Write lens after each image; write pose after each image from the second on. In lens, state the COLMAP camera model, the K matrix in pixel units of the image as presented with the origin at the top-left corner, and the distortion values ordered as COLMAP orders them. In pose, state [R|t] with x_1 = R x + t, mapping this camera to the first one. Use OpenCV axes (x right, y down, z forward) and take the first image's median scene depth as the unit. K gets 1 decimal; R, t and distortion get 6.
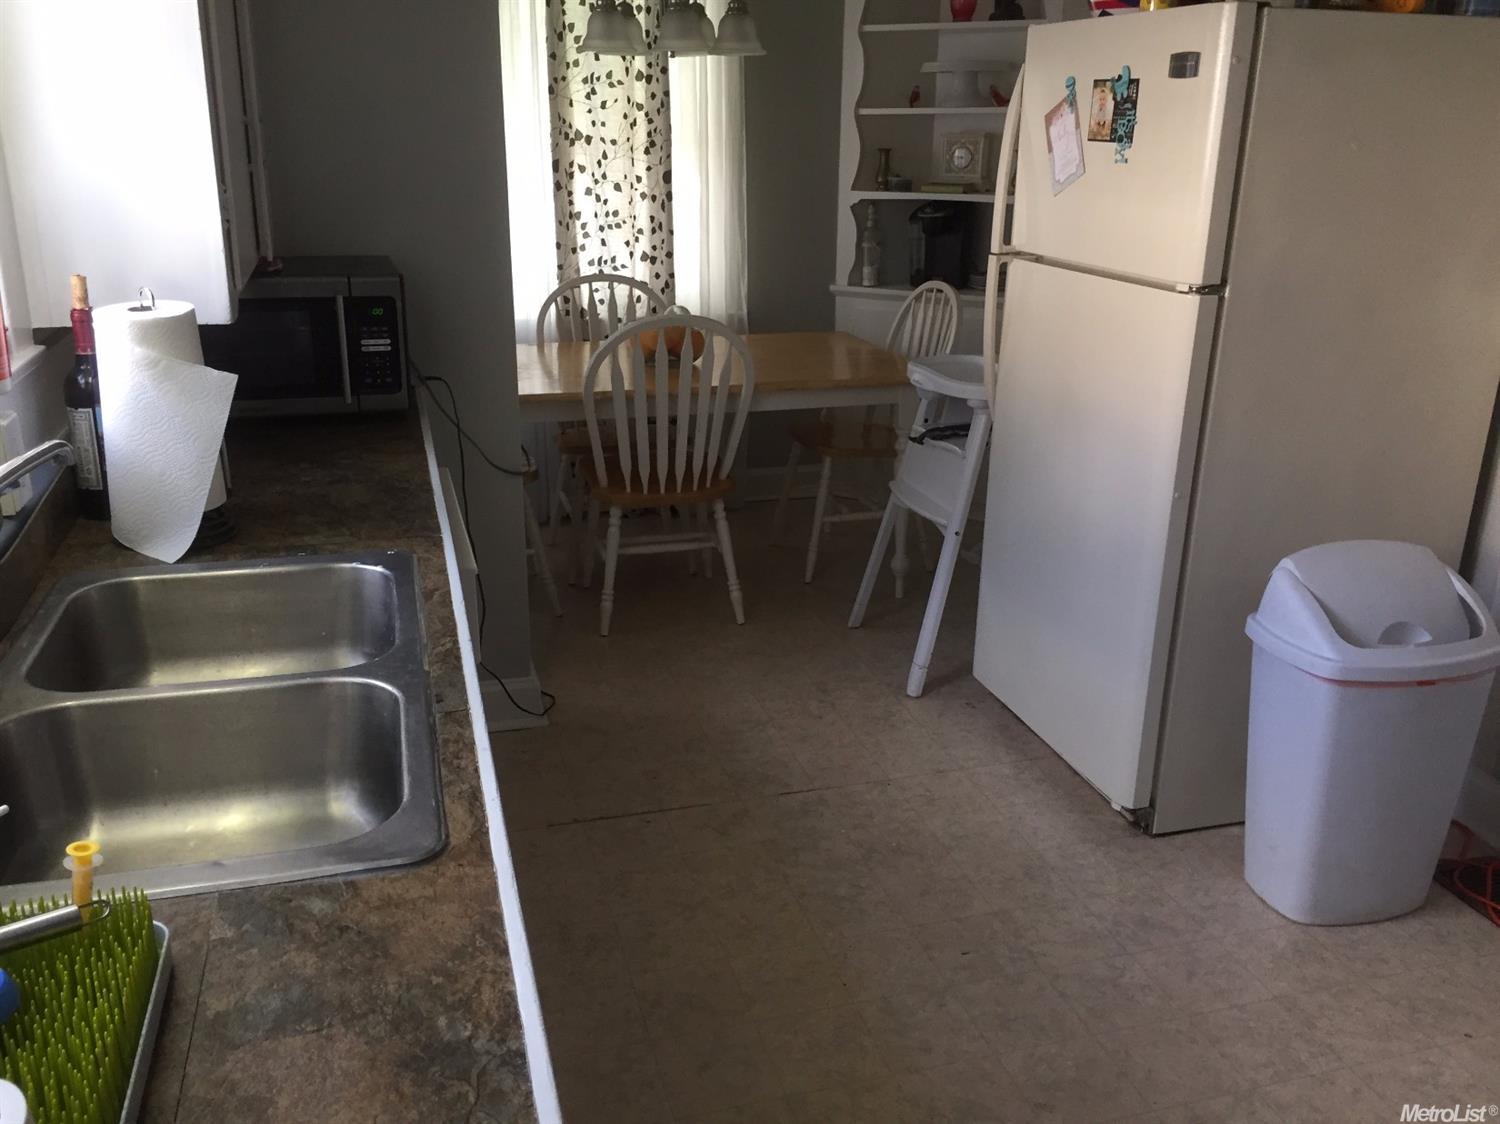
lens RADIAL K [[1294.3, 0, 750.0], [0, 1294.3, 562.0], [0, 0, 1]] dist [0.062275, 0.001310]
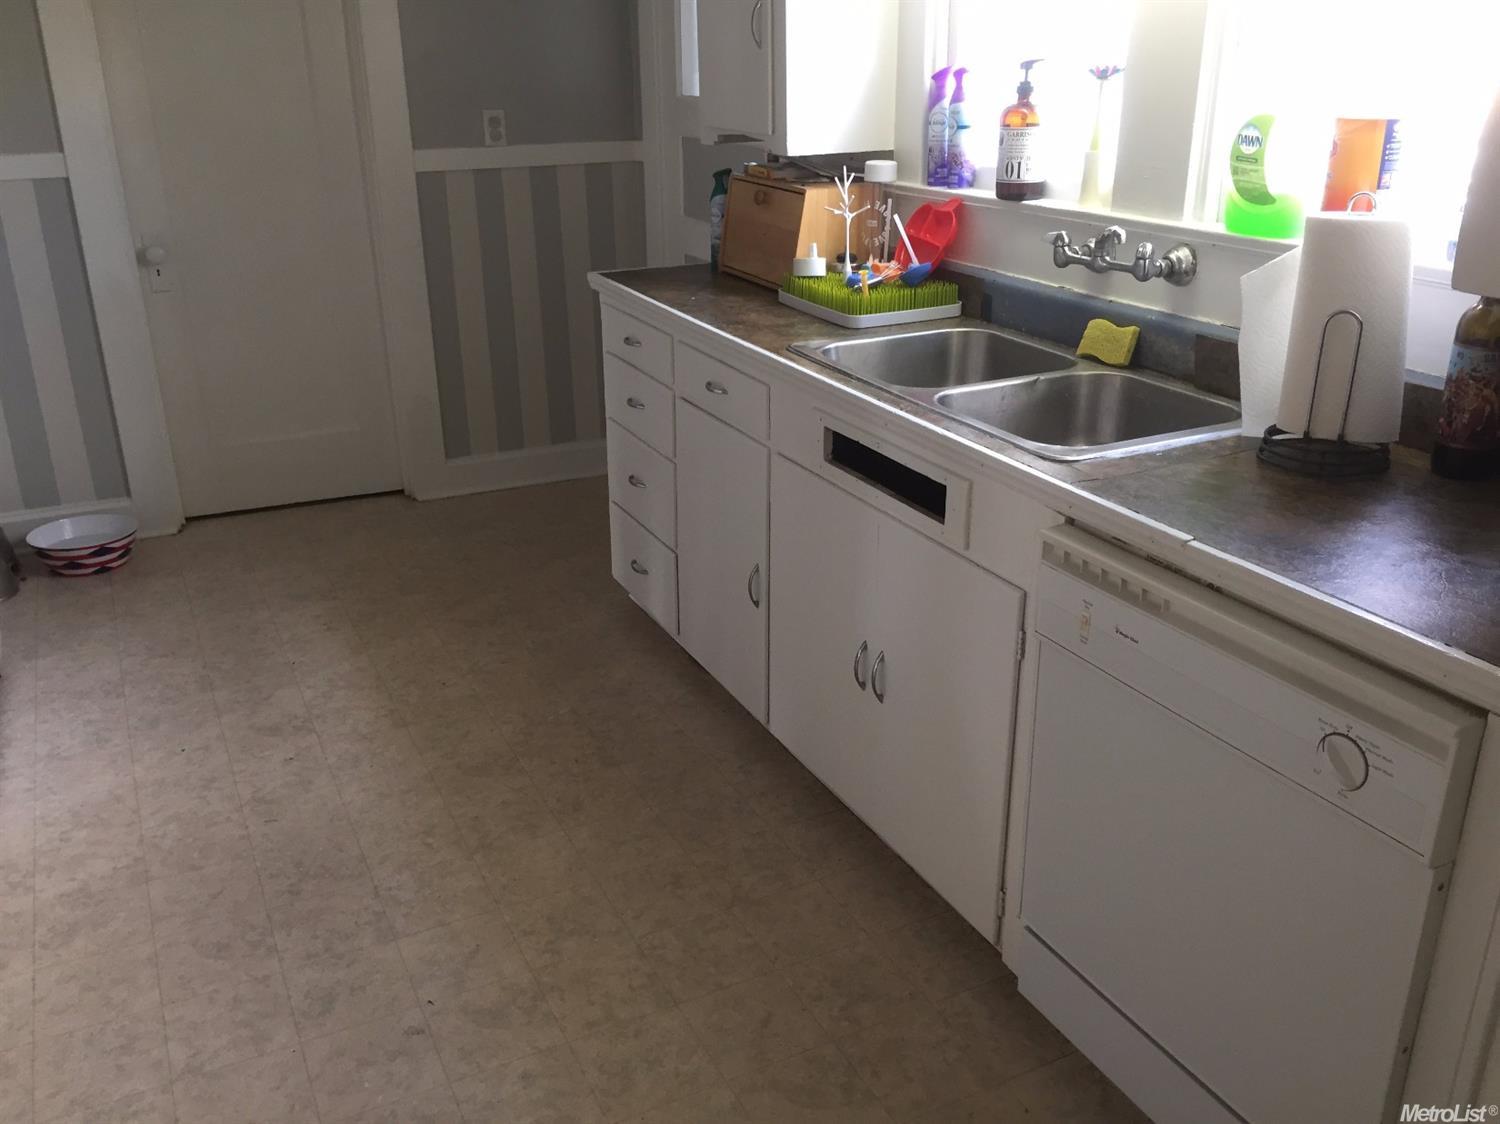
lens RADIAL K [[1294.3, 0, 750.0], [0, 1294.3, 562.0], [0, 0, 1]] dist [0.062275, 0.001310]
pose [[-0.981214, 0.060842, -0.183077, 0.146475], [-0.072150, 0.764376, 0.640722, -0.536154], [0.178922, 0.641894, -0.745626, 1.662464]]
